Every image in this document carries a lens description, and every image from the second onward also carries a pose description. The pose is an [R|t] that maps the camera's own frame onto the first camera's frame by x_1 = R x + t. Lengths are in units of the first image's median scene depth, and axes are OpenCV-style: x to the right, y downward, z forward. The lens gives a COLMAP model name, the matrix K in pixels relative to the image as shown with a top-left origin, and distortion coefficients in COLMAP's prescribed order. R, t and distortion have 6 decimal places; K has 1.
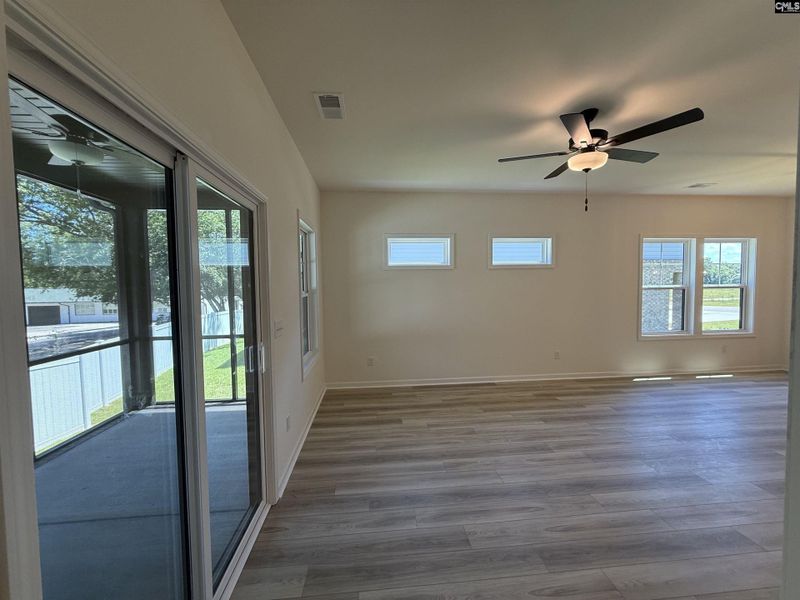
lens RADIAL K [[318.5, 0, 398.4], [0, 318.5, 299.6], [0, 0, 1]] dist [-0.000499, -0.000134]
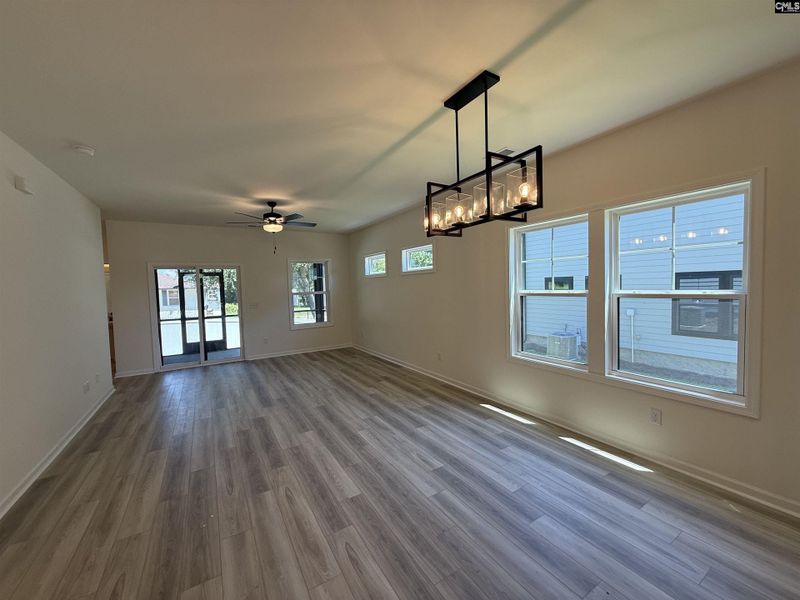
lens RADIAL K [[318.5, 0, 398.4], [0, 318.5, 299.6], [0, 0, 1]] dist [-0.000499, -0.000134]
pose [[0.442614, 0.043233, -0.895669, 1.621471], [-0.018079, 0.999064, 0.039289, -0.056745], [0.896530, -0.001197, 0.442982, 0.507893]]
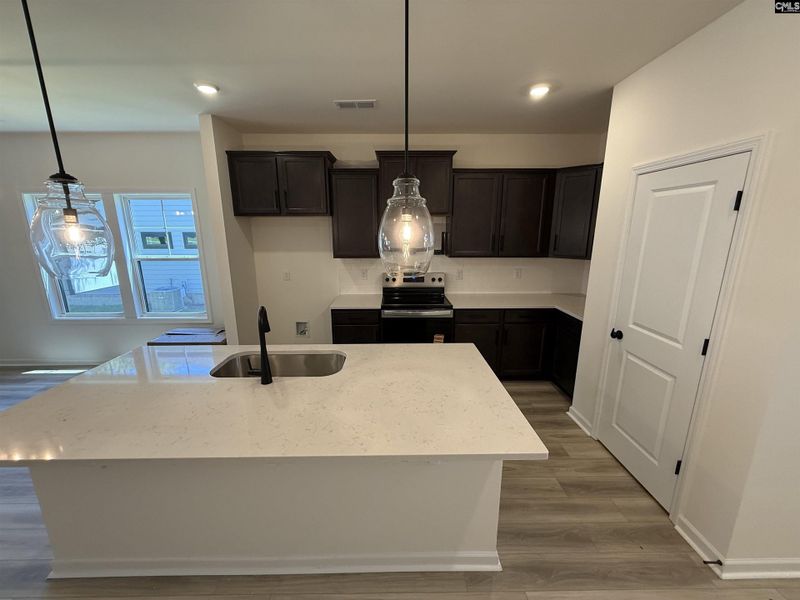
lens RADIAL K [[318.5, 0, 398.4], [0, 318.5, 299.6], [0, 0, 1]] dist [-0.000499, -0.000134]
pose [[0.996838, 0.028142, -0.074316, 2.079031], [-0.014731, 0.984425, 0.175188, -0.109357], [0.078088, -0.173539, 0.981726, 0.340876]]
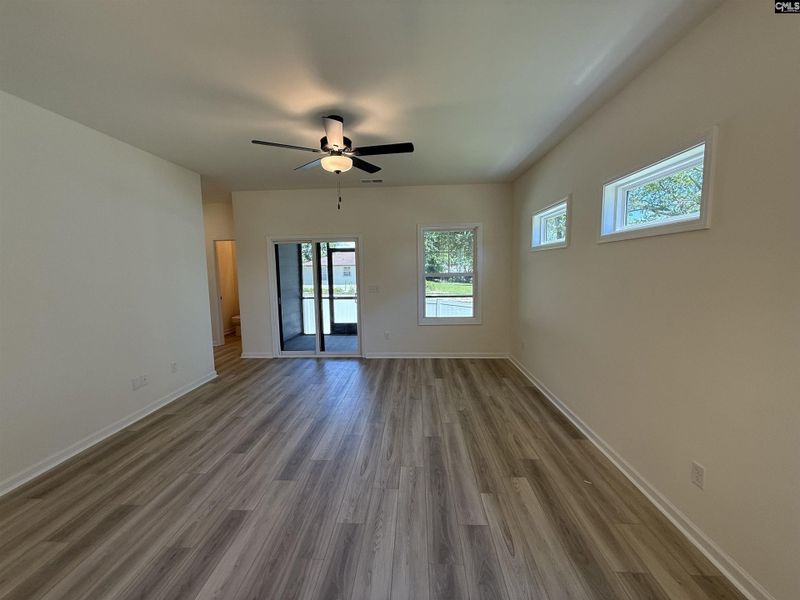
lens RADIAL K [[318.5, 0, 398.4], [0, 318.5, 299.6], [0, 0, 1]] dist [-0.000499, -0.000134]
pose [[-0.143030, 0.117901, -0.982671, 1.043408], [-0.026804, 0.992054, 0.122928, -0.065125], [0.989355, 0.043922, -0.138733, 0.849409]]
